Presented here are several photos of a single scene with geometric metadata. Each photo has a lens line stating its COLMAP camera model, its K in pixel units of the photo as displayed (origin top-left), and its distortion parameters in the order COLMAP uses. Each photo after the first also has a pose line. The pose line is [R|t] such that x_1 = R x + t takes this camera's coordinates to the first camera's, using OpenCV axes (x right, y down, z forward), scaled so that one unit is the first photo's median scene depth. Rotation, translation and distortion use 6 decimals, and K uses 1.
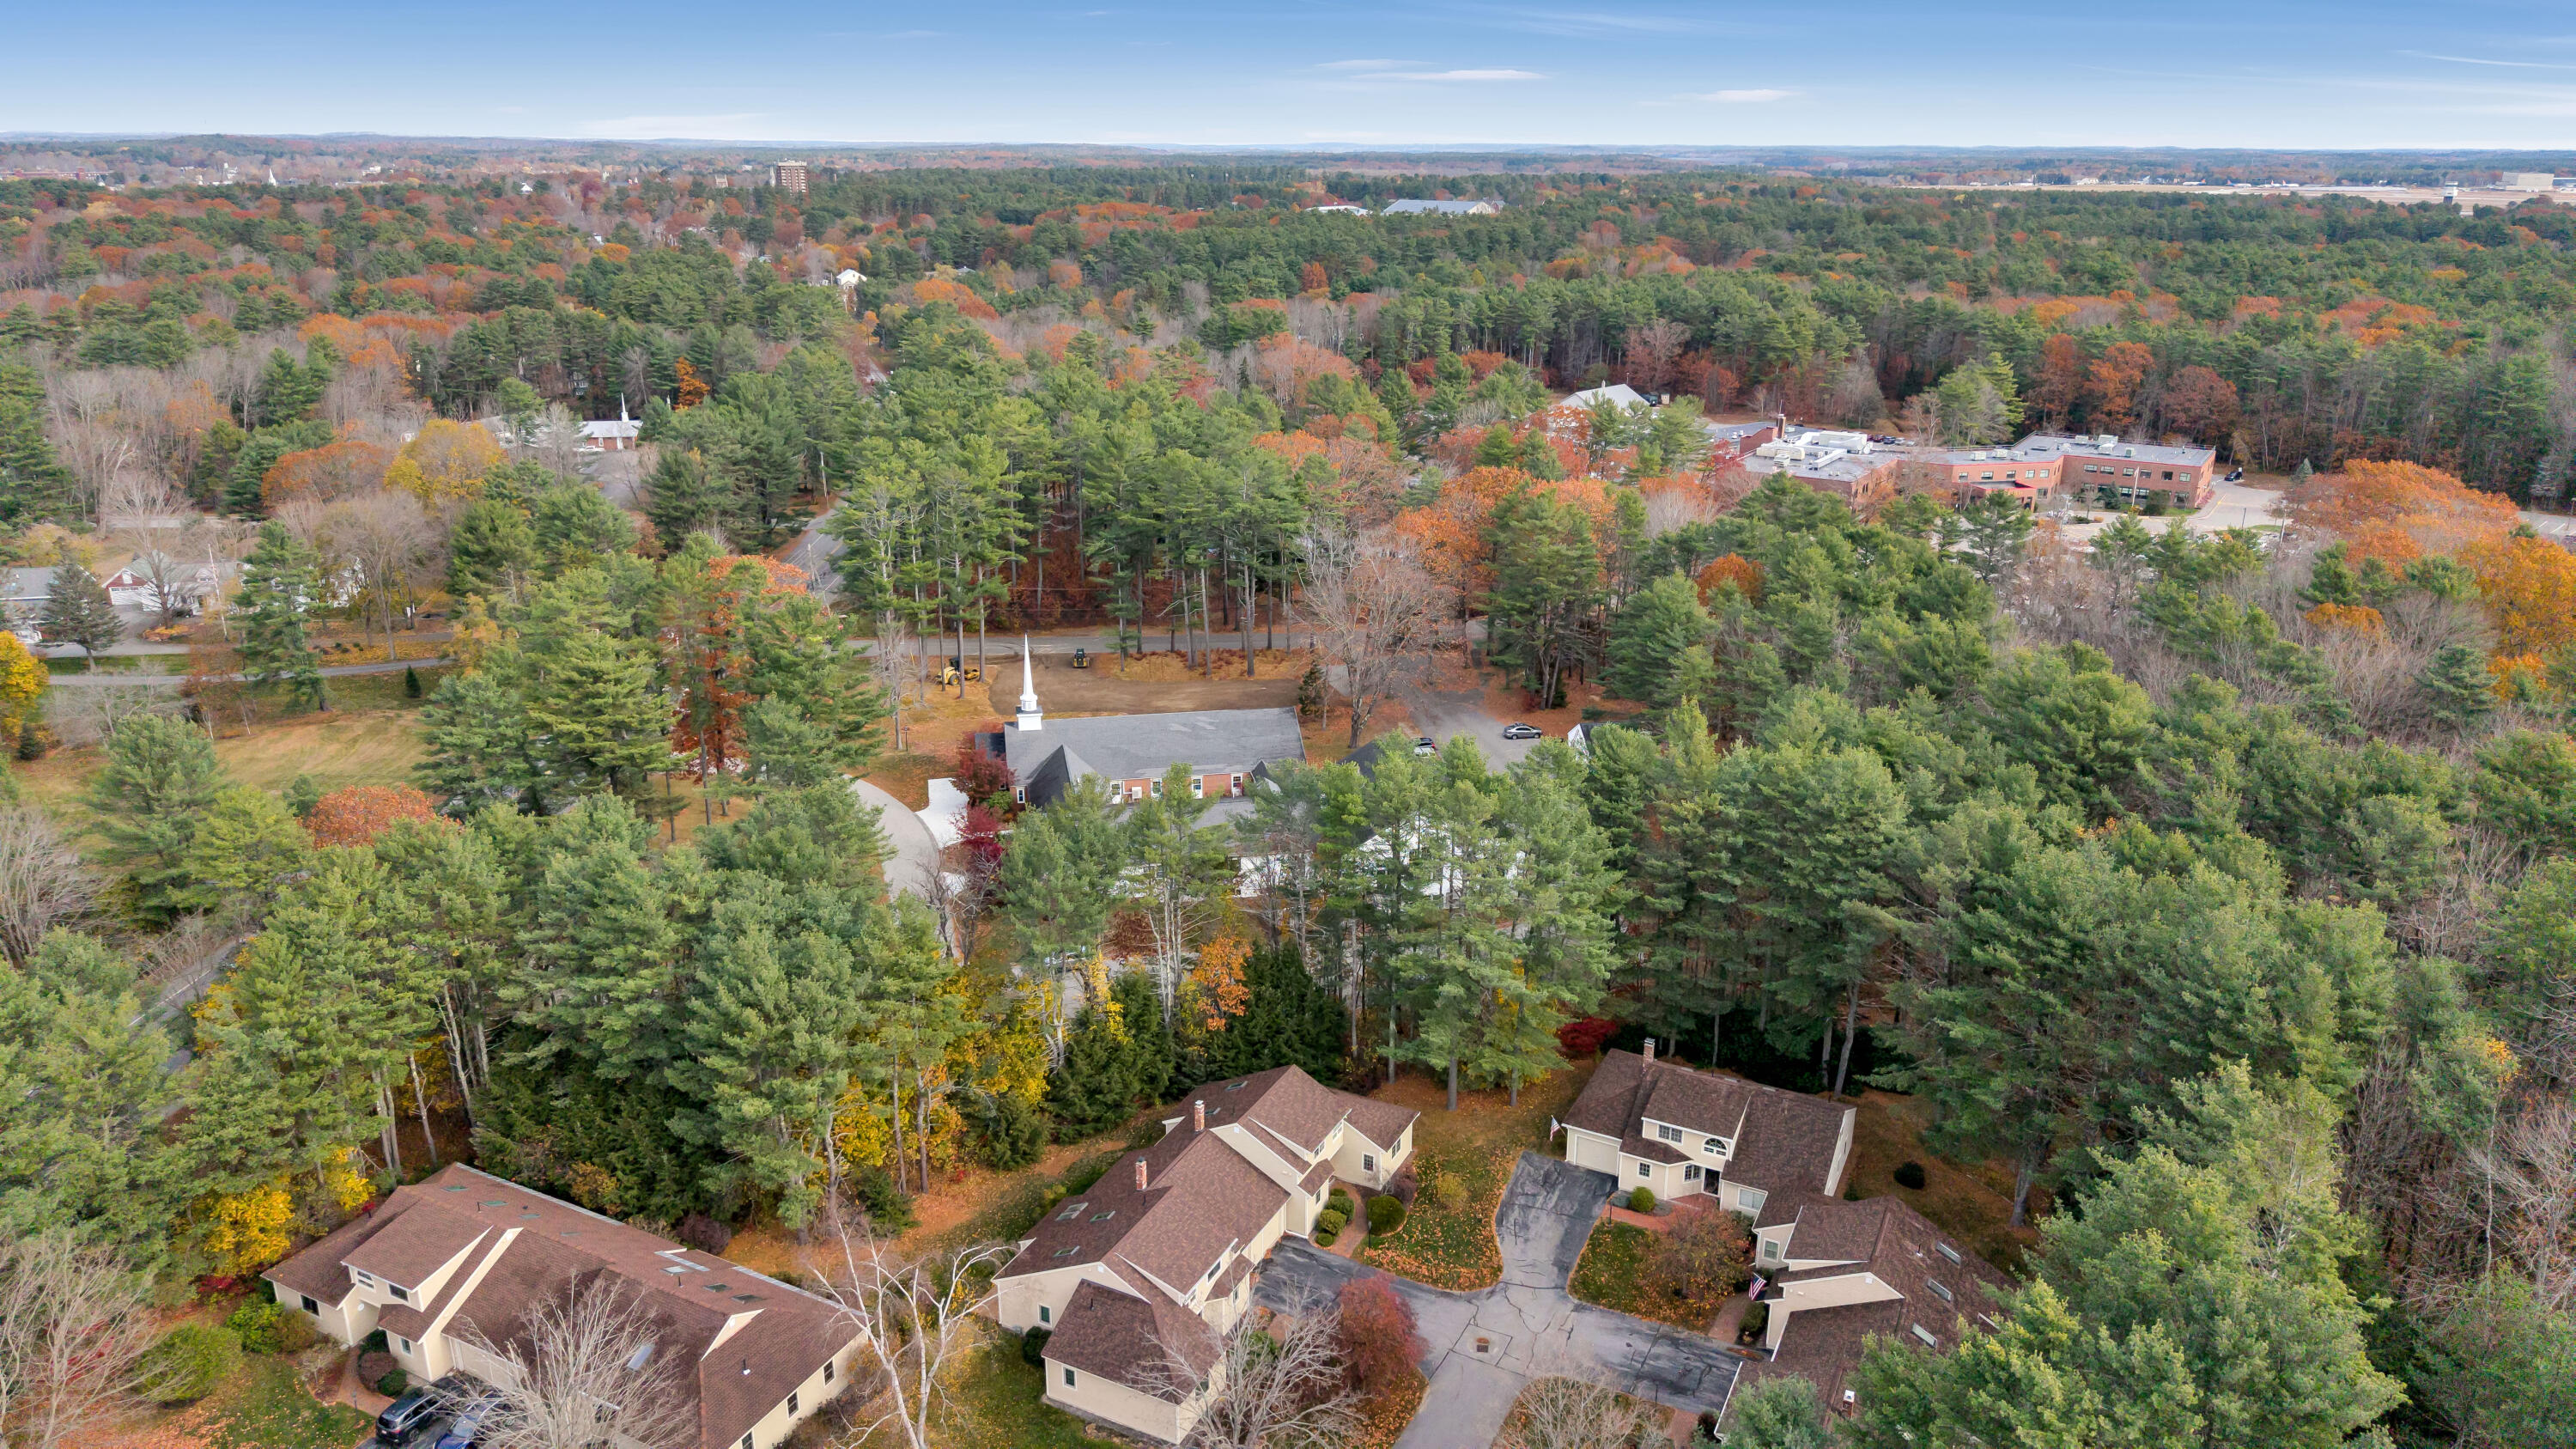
lens RADIAL K [[1698.2, 0, 1288.0], [0, 1698.2, 724.5], [0, 0, 1]] dist [0.051498, -0.058731]
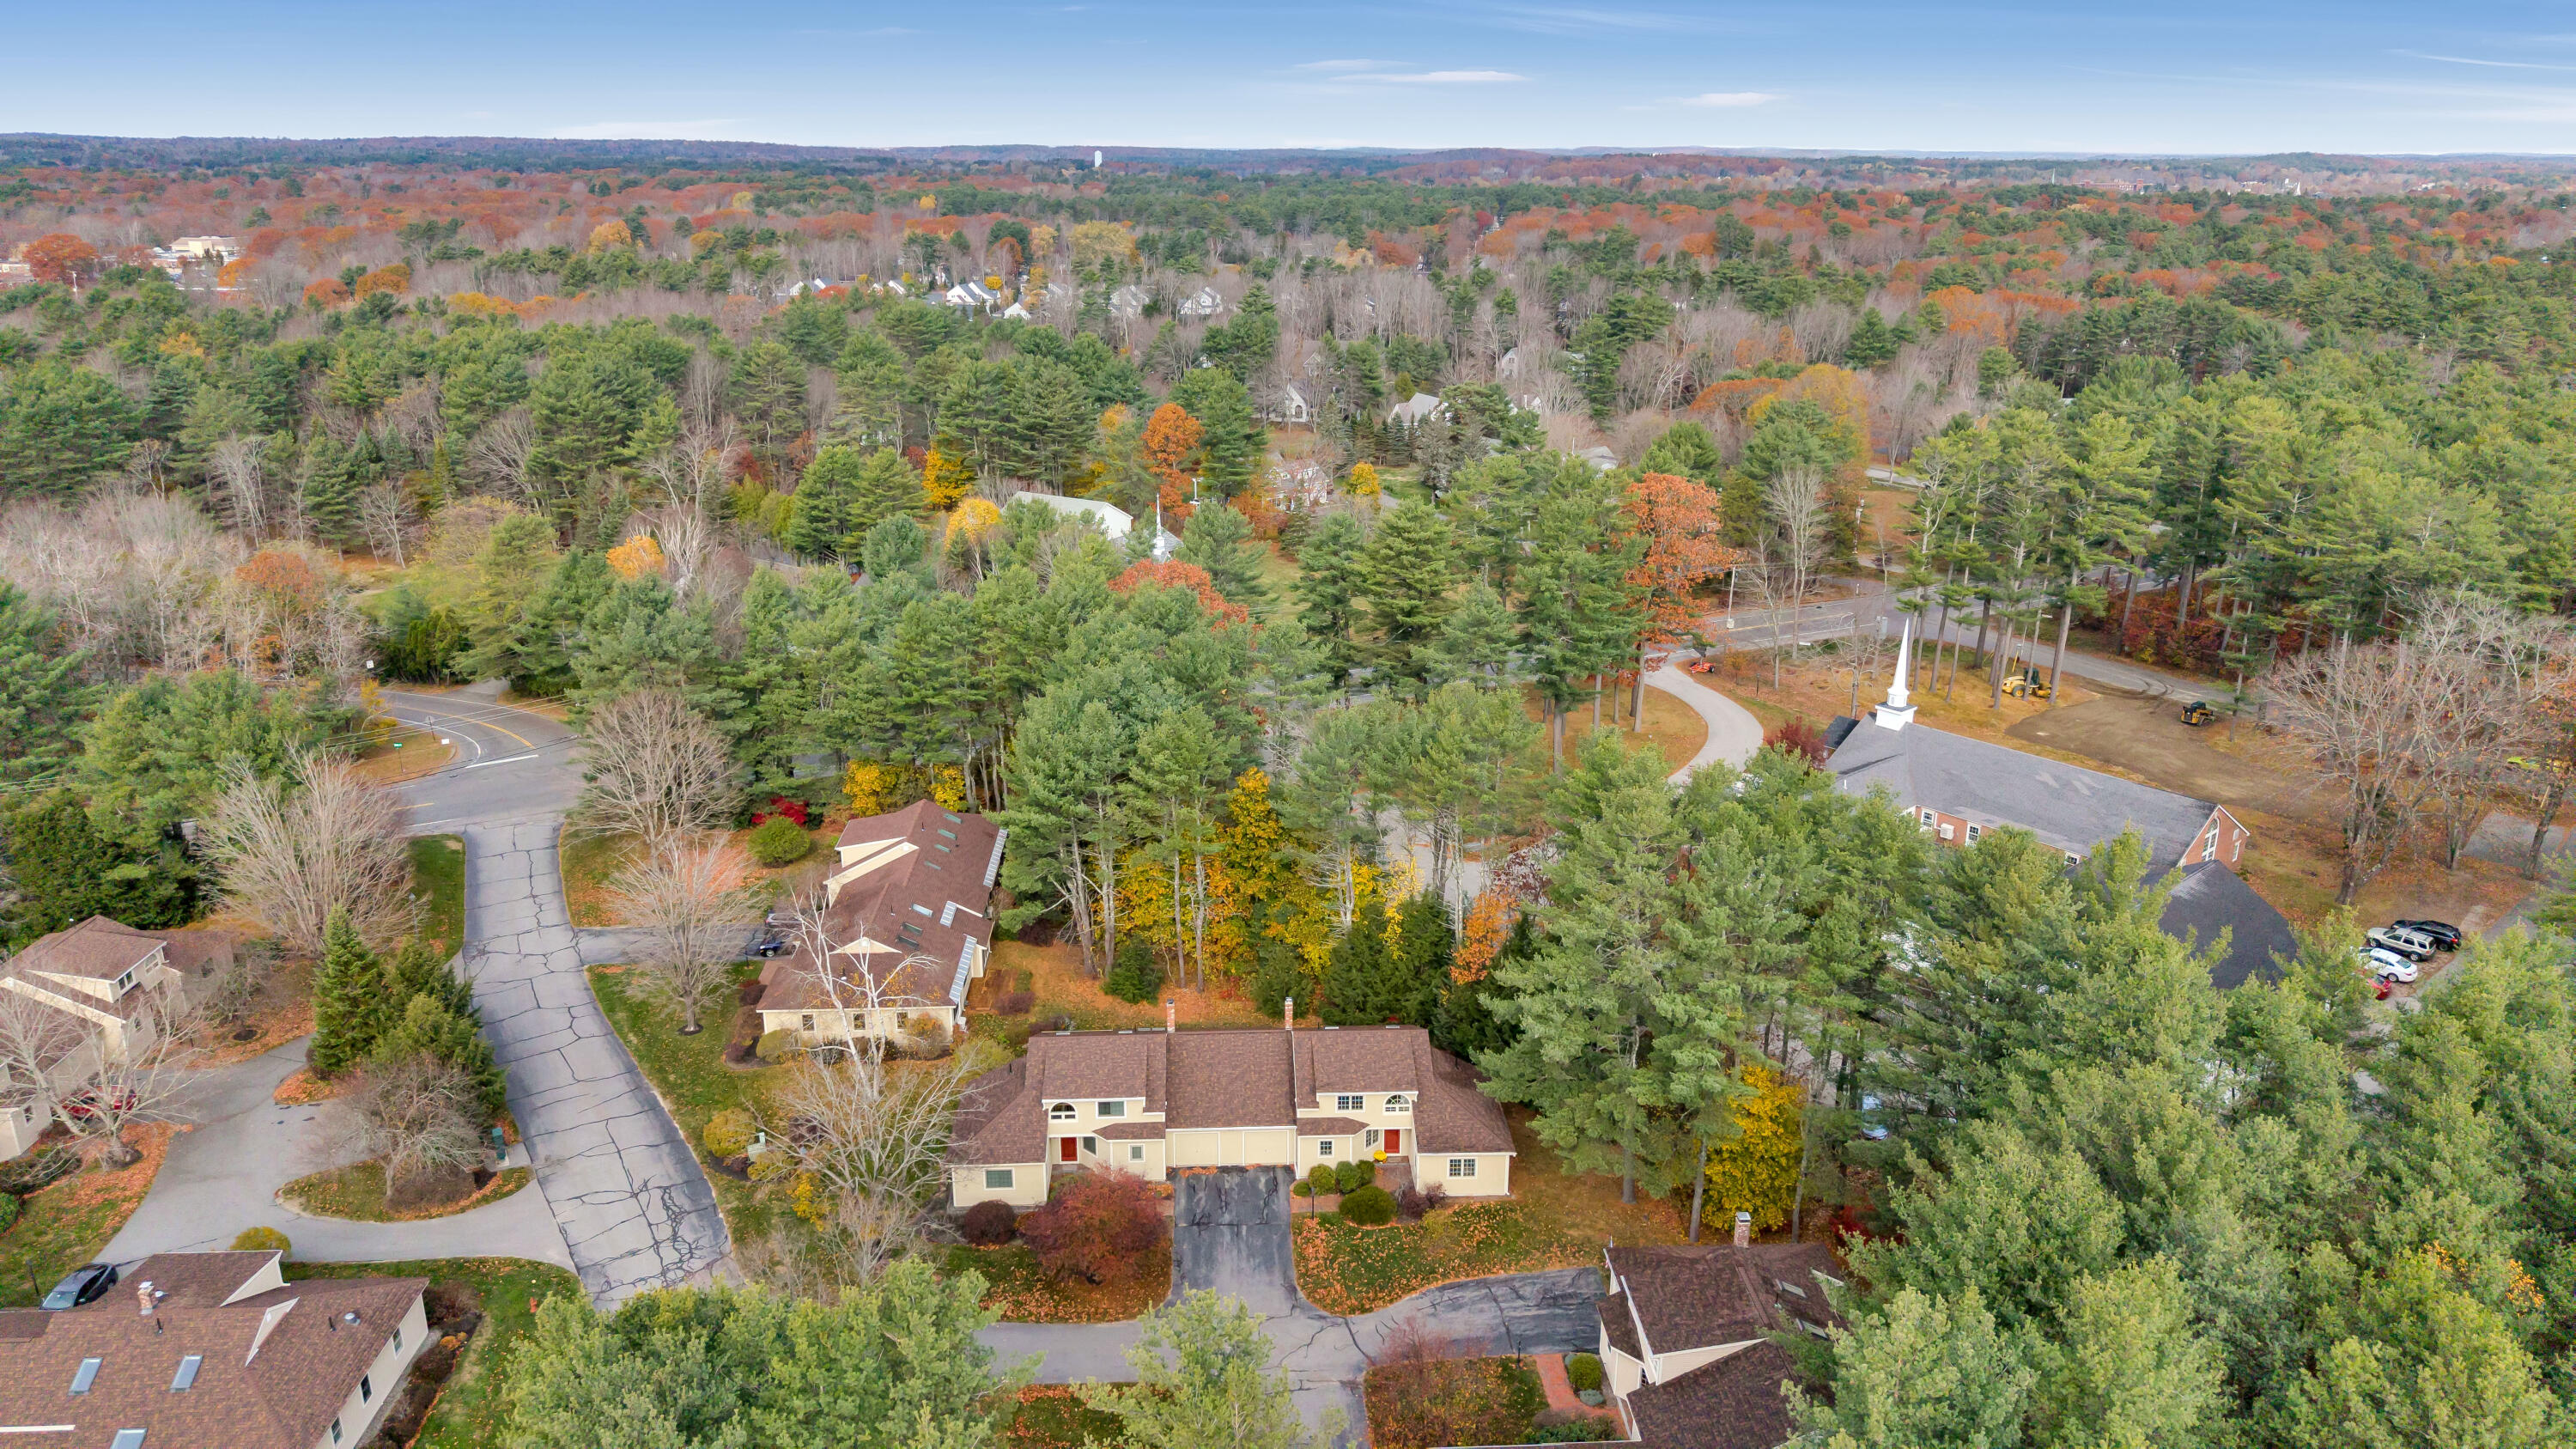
lens RADIAL K [[1715.3, 0, 1295.8], [0, 1715.3, 686.8], [0, 0, 1]] dist [0.049347, -0.074989]
pose [[0.502375, 0.254468, -0.826357, 0.670728], [-0.280373, 0.952015, 0.122714, -0.063379], [0.817931, 0.170039, 0.549614, 0.414623]]
